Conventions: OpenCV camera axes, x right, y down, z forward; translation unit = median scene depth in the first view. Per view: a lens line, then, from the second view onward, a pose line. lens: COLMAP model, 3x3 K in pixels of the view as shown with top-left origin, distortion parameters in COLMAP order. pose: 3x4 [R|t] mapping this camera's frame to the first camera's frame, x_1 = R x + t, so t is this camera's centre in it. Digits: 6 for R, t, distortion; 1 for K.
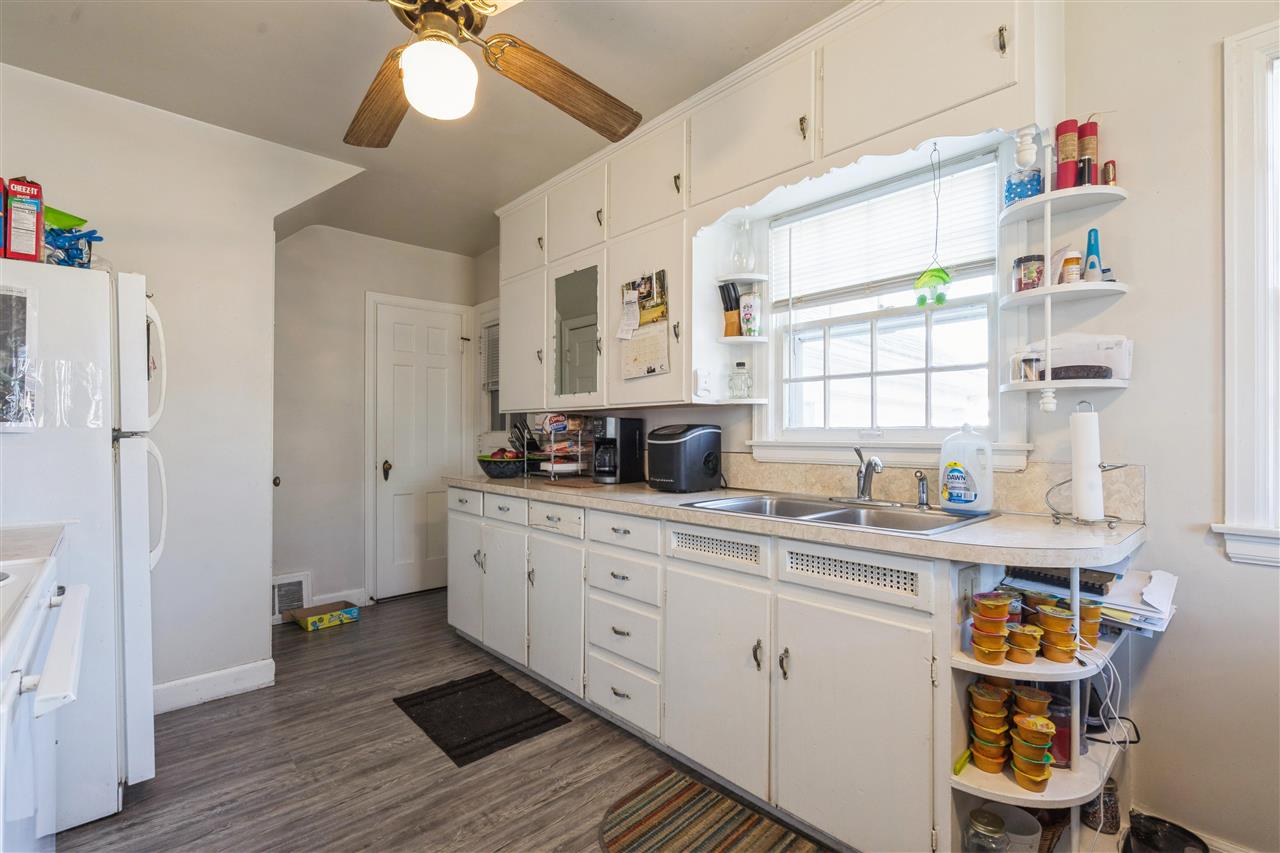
lens RADIAL K [[584.5, 0, 633.1], [0, 584.5, 428.5], [0, 0, 1]] dist [-0.001626, 0.000987]
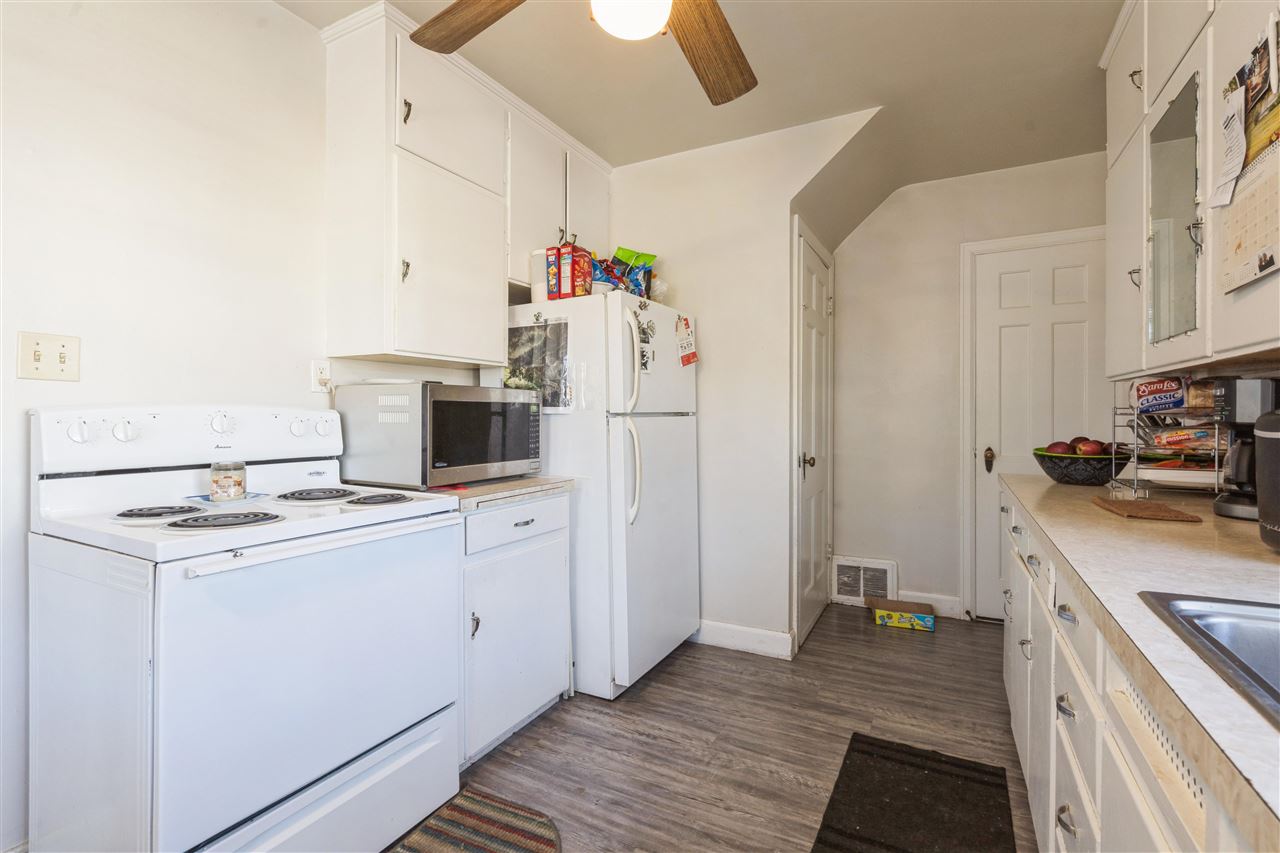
lens RADIAL K [[584.5, 0, 635.1], [0, 584.5, 417.1], [0, 0, 1]] dist [-0.001626, 0.000987]
pose [[0.334127, 0.003761, -0.942521, 0.240223], [0.009136, 0.999932, 0.007228, 0.003609], [0.942484, -0.011026, 0.334070, 0.383726]]
